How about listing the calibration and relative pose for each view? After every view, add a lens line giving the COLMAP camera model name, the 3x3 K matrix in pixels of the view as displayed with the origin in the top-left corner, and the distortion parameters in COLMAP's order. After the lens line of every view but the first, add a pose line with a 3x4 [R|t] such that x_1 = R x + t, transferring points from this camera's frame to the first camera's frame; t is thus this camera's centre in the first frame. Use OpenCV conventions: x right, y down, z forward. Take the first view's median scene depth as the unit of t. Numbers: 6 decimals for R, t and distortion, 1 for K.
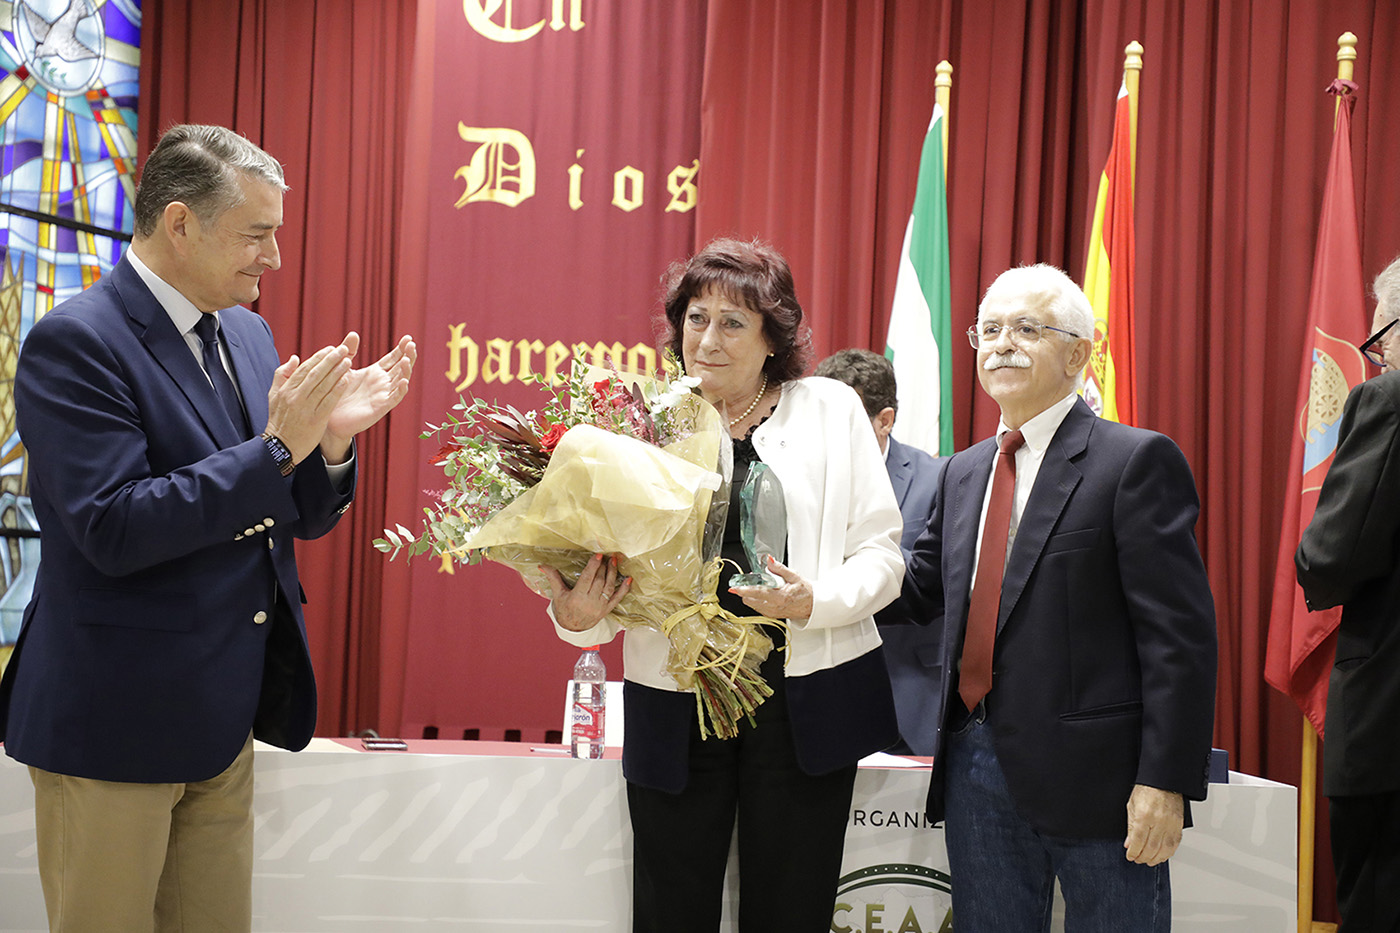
lens RADIAL K [[2287.4, 0, 689.9], [0, 2287.4, 475.6], [0, 0, 1]] dist [0.284616, 0.000000]
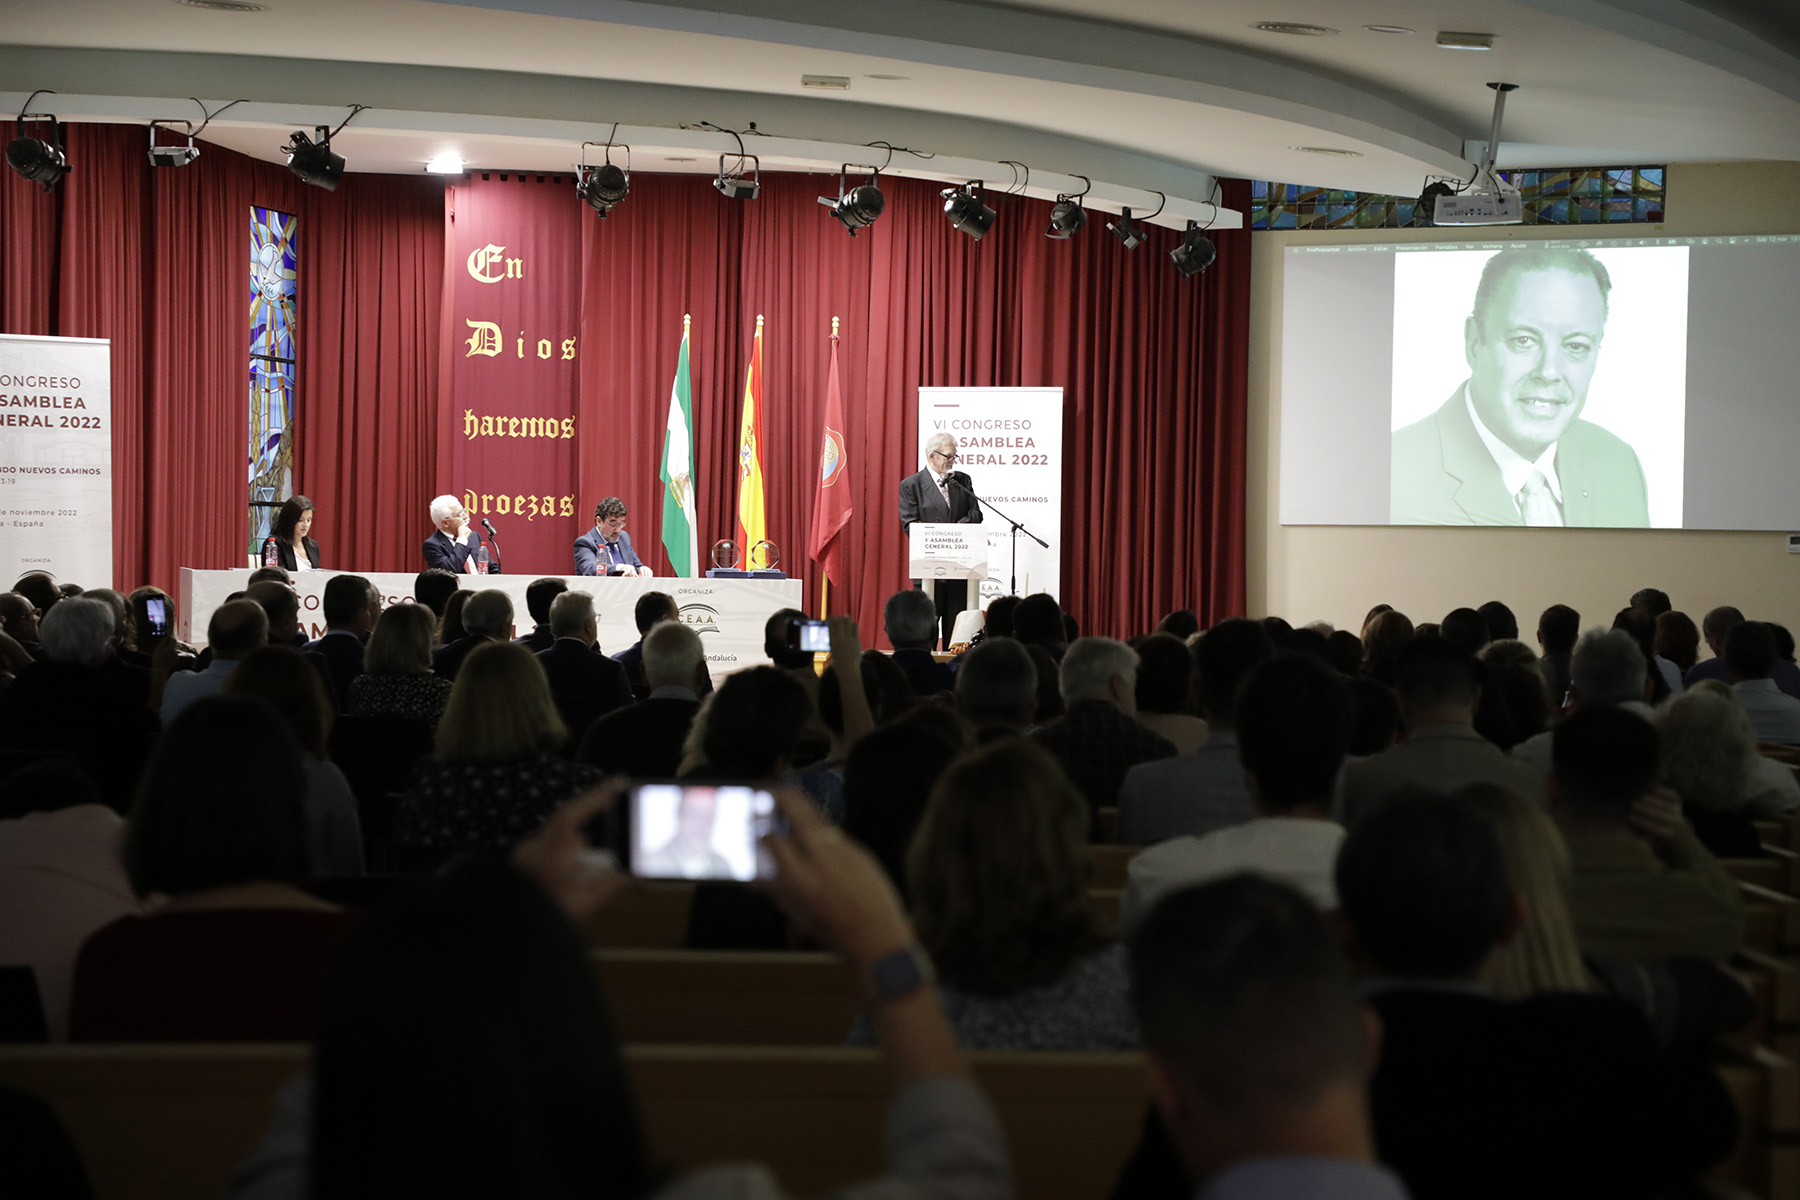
lens RADIAL K [[3327.6, 0, 897.7], [0, 3327.6, 616.0], [0, 0, 1]] dist [0.286174, 0.000000]
pose [[0.976722, -0.022617, 0.213312, -0.394144], [0.004542, 0.996384, 0.084846, -0.140569], [-0.214459, -0.081903, 0.973293, -2.291533]]
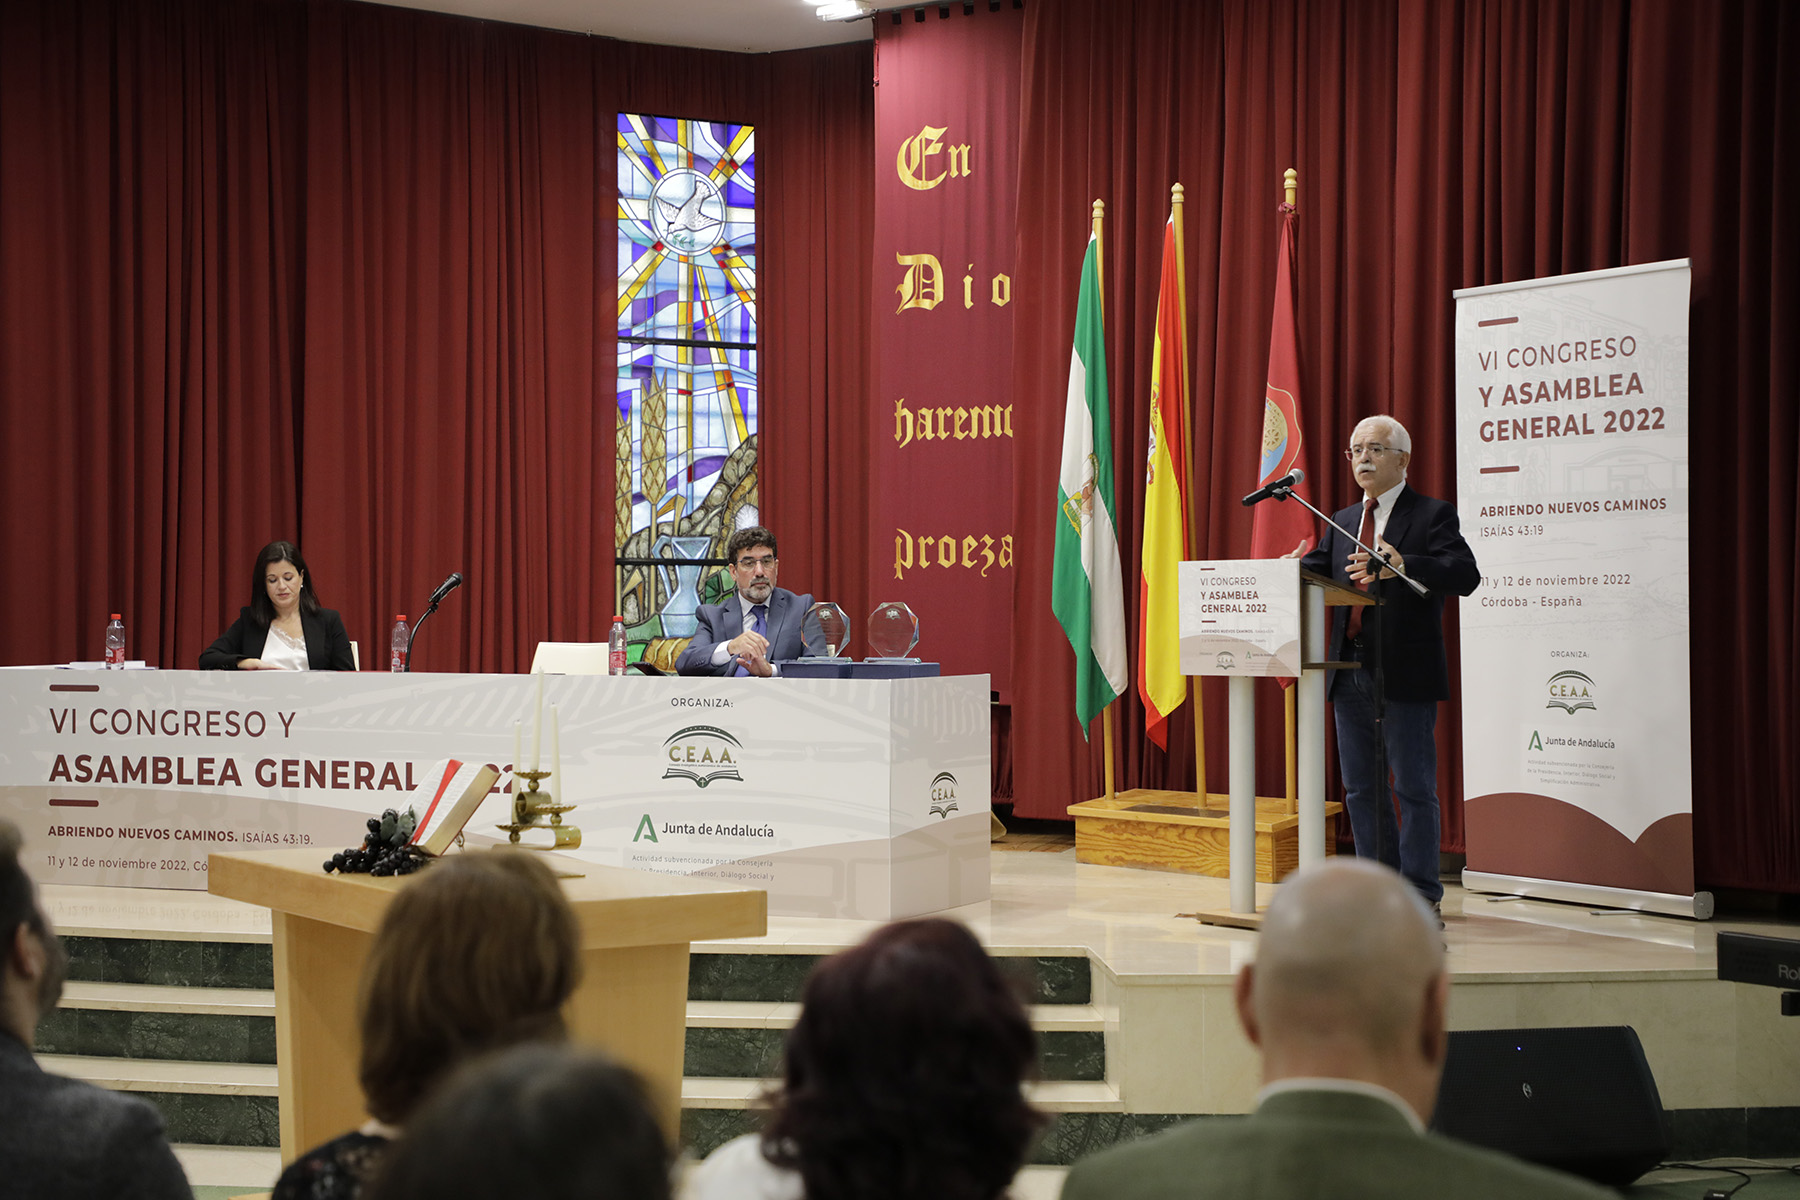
lens RADIAL K [[3014.8, 0, 900.0], [0, 3014.8, 602.8], [0, 0, 1]] dist [0.295384, 0.000000]
pose [[0.862377, -0.035194, -0.505043, 0.812906], [0.058525, 0.997823, 0.030401, 0.001128], [0.502873, -0.055775, 0.862559, -0.573829]]
